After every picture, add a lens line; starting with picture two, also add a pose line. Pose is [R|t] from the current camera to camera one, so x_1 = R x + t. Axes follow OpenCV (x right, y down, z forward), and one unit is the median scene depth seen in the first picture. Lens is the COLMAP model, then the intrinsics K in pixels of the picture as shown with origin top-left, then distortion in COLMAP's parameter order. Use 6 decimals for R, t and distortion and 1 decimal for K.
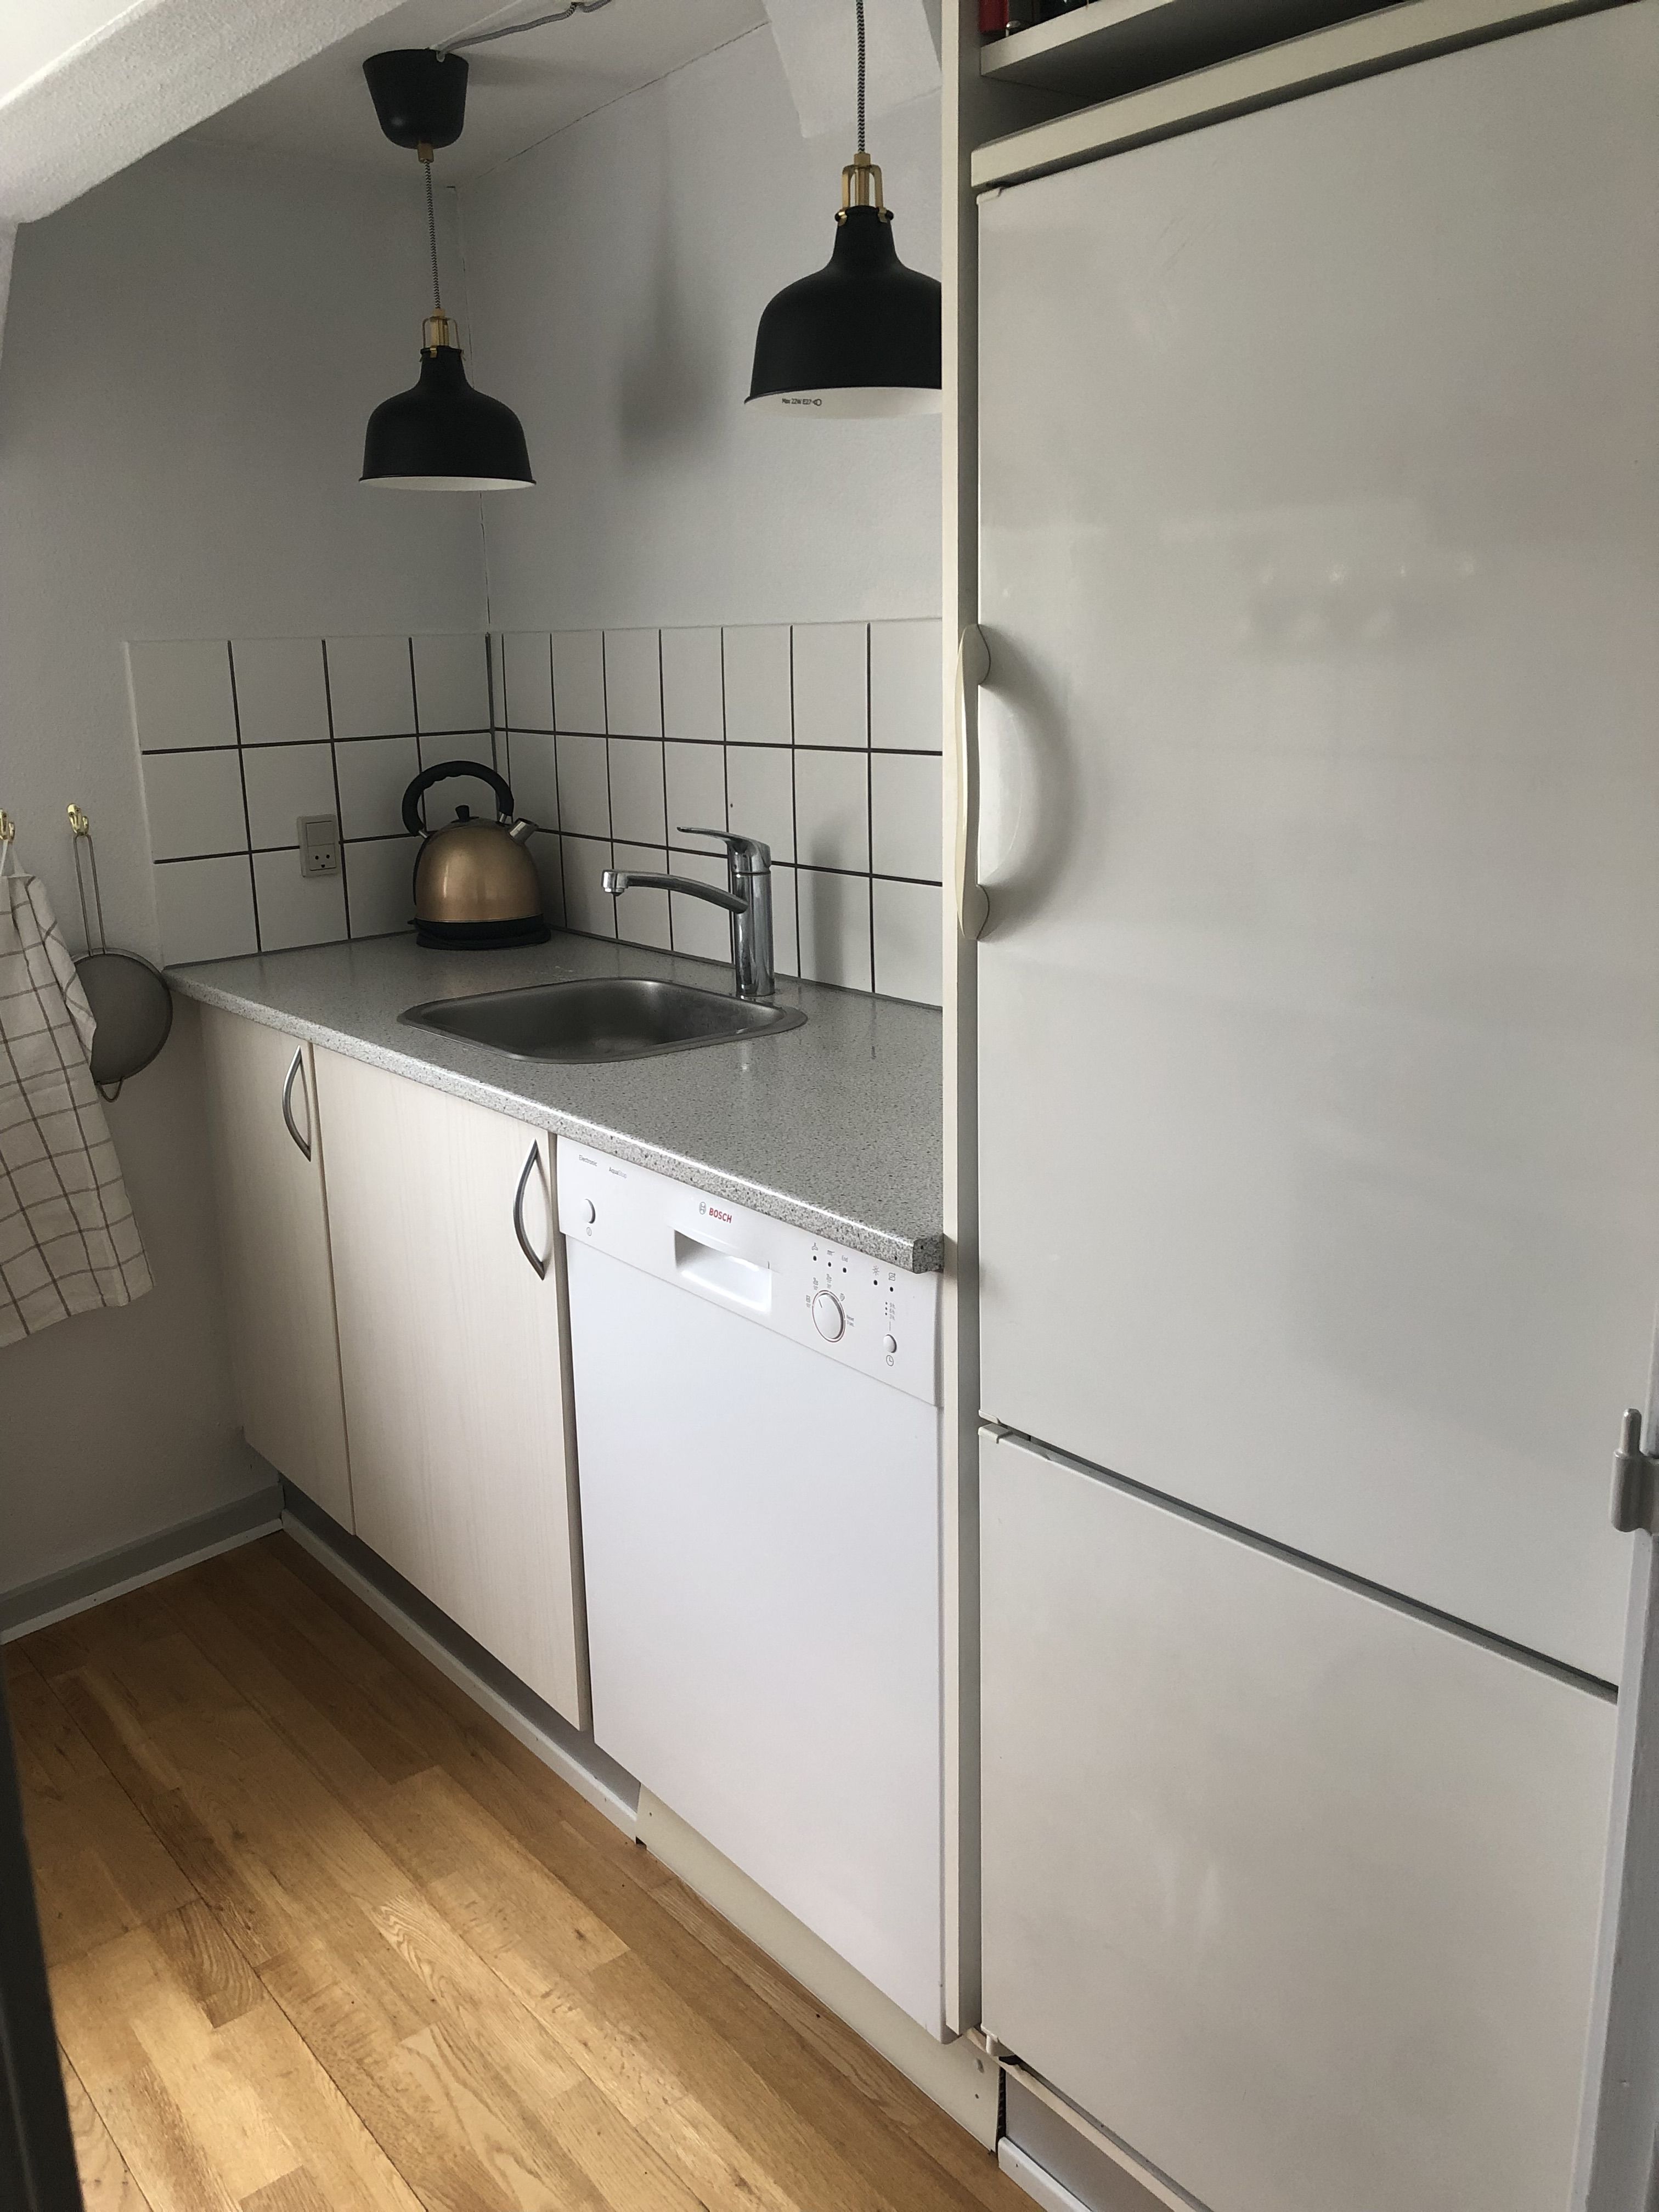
lens RADIAL K [[1779.3, 0, 828.4], [0, 1779.3, 1102.4], [0, 0, 1]] dist [0.016967, -0.025839]
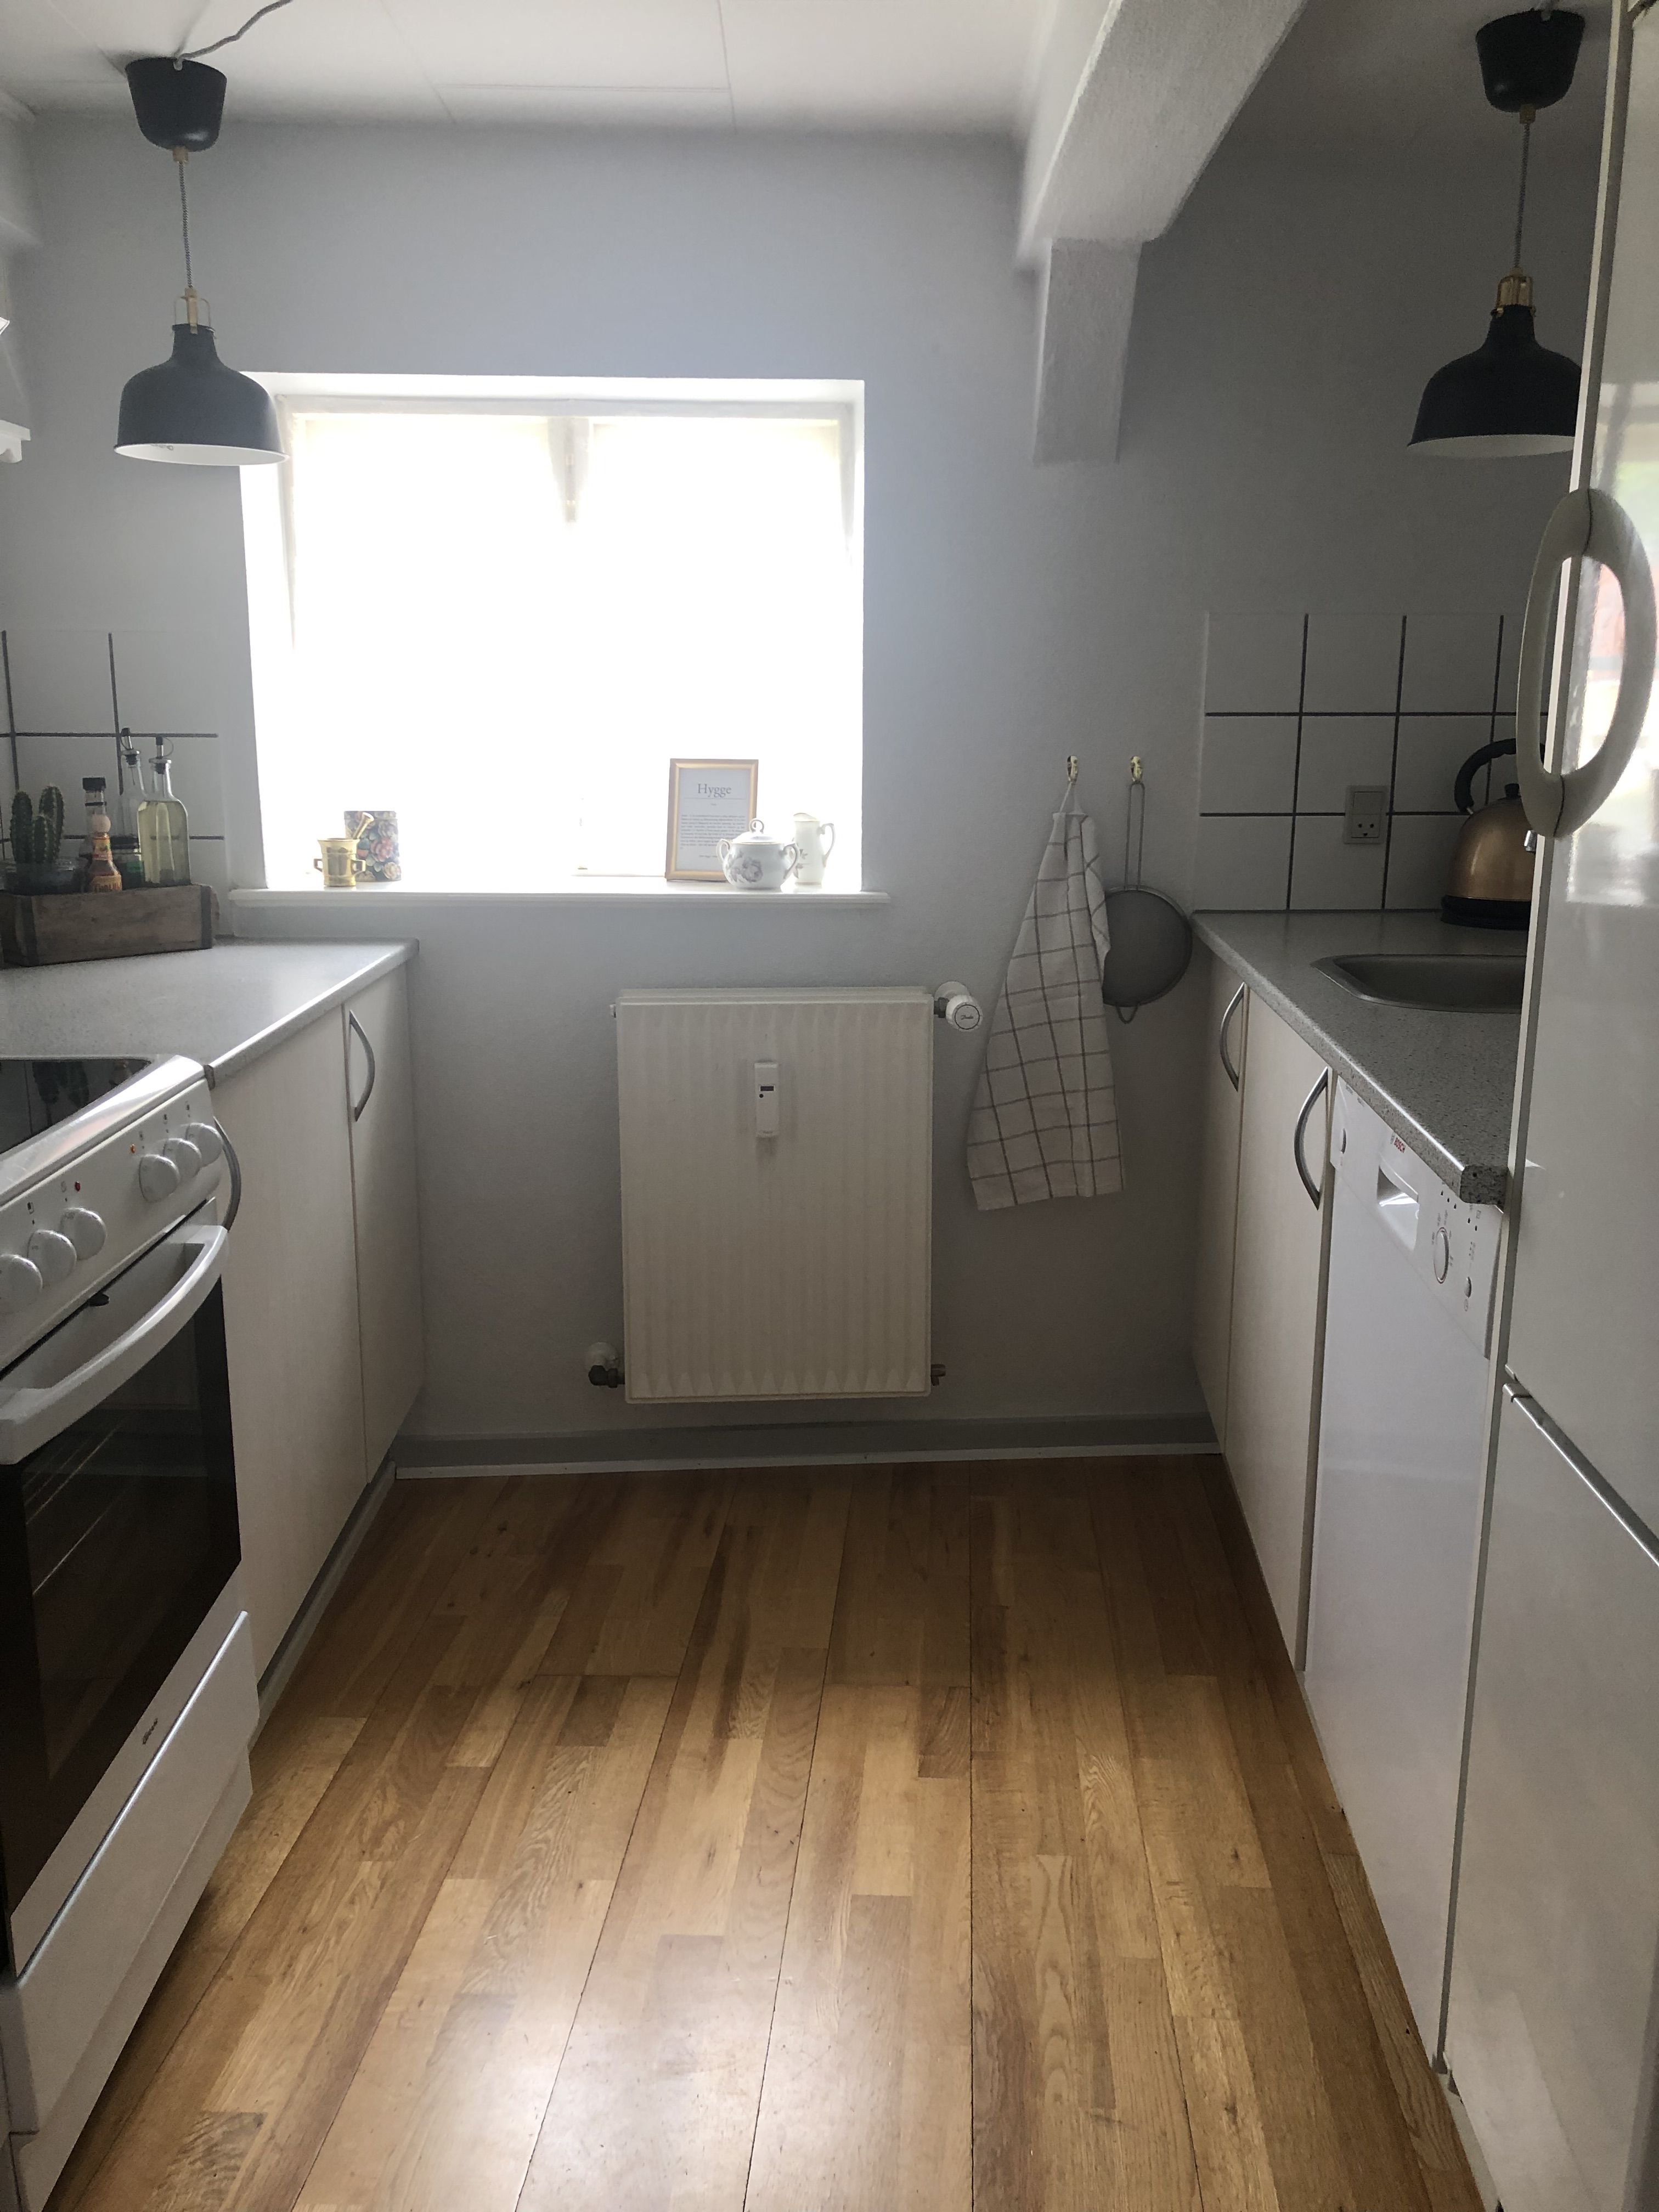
lens RADIAL K [[1779.3, 0, 817.4], [0, 1779.3, 1110.1], [0, 0, 1]] dist [0.016967, -0.025839]
pose [[0.729639, 0.172759, -0.661650, 0.274196], [-0.186459, 0.981161, 0.050565, 0.043278], [0.657920, 0.086477, 0.748106, 0.048124]]
